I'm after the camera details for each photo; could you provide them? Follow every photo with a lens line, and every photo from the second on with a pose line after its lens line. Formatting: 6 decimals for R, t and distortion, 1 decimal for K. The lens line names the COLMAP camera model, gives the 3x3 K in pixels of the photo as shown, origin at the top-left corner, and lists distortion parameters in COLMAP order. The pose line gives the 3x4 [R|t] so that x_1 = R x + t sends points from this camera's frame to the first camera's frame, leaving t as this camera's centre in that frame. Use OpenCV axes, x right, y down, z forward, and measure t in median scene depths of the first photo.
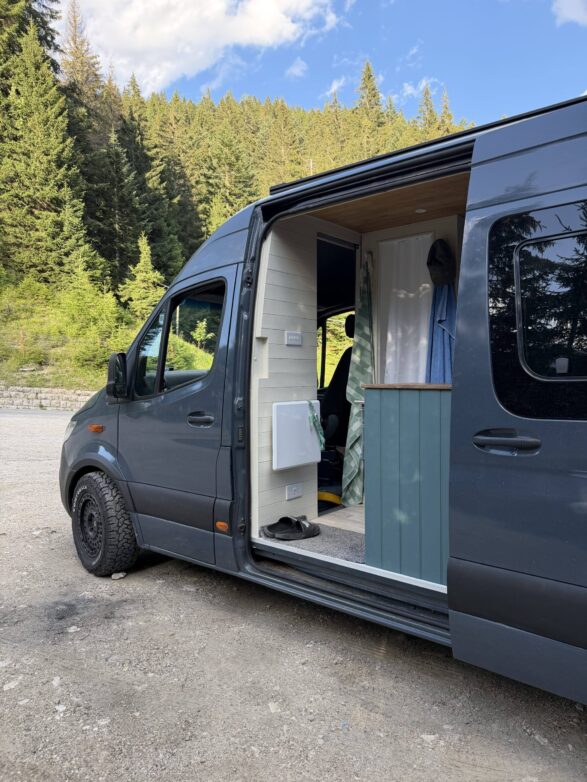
lens RADIAL K [[551.7, 0, 293.5], [0, 551.7, 391.0], [0, 0, 1]] dist [0.029040, -0.051054]
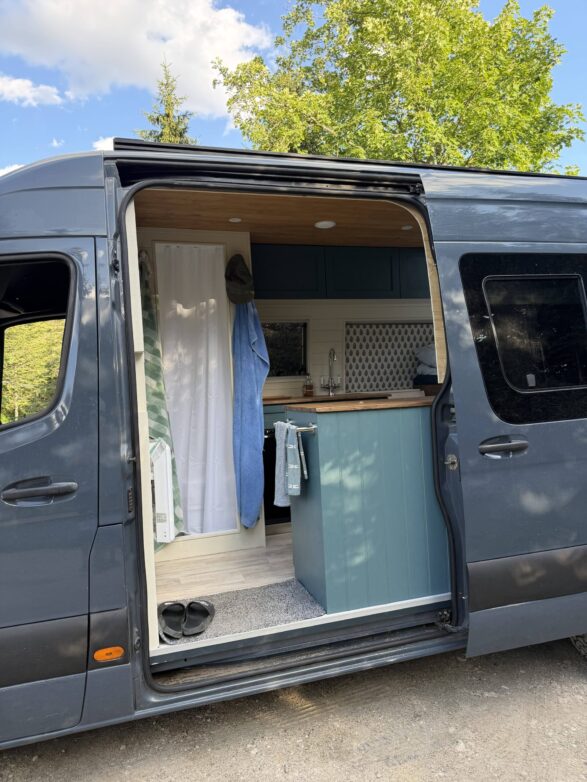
lens RADIAL K [[551.7, 0, 293.5], [0, 551.7, 391.0], [0, 0, 1]] dist [0.029040, -0.051054]
pose [[0.542204, -0.038600, 0.839360, -0.463064], [0.072246, 0.997387, -0.000801, -0.031838], [-0.837135, 0.061074, 0.543576, 0.406678]]
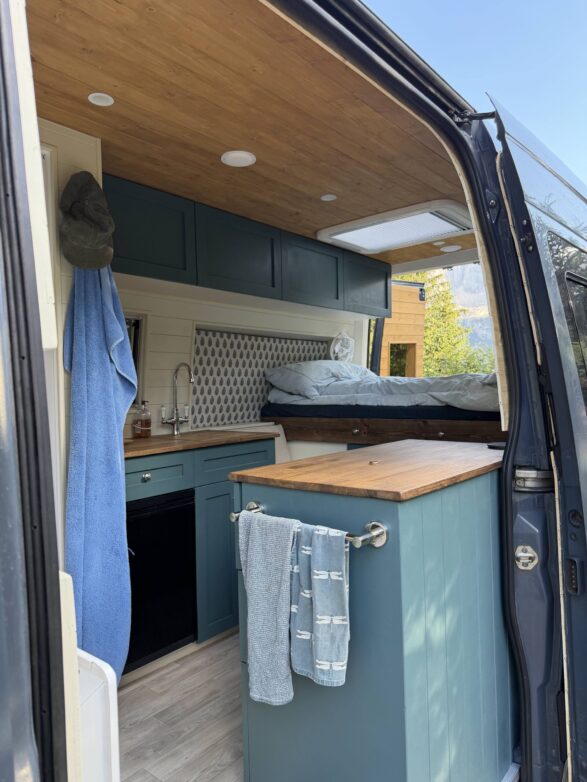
lens RADIAL K [[541.4, 0, 293.2], [0, 541.4, 384.3], [0, 0, 1]] dist [0.000784, -0.001318]
pose [[0.002266, 0.009382, 0.999953, -0.198137], [0.057016, 0.998328, -0.009496, -0.070011], [-0.998371, 0.057034, 0.001727, 0.796245]]
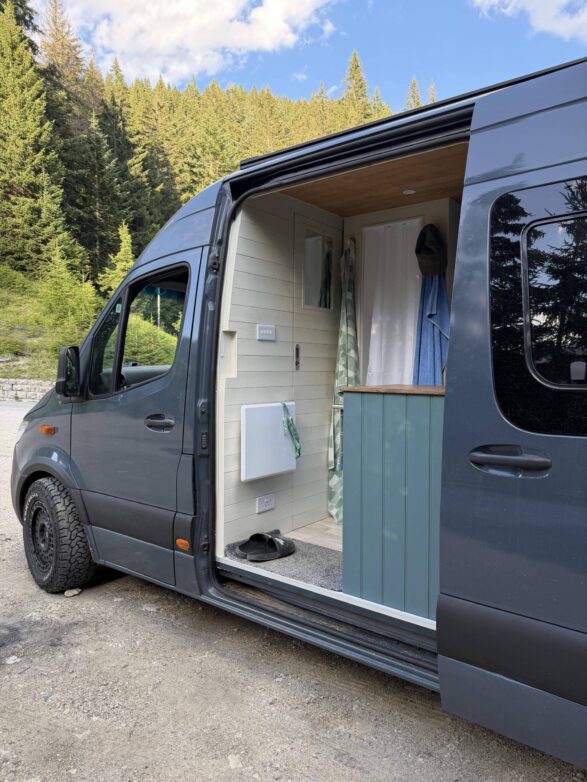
lens RADIAL K [[551.7, 0, 293.5], [0, 551.7, 391.0], [0, 0, 1]] dist [0.029040, -0.051054]
pose [[0.999544, 0.008969, 0.028831, 0.017911], [-0.009345, 0.999873, 0.012921, -0.011939], [-0.028712, -0.013185, 0.999501, 0.096400]]
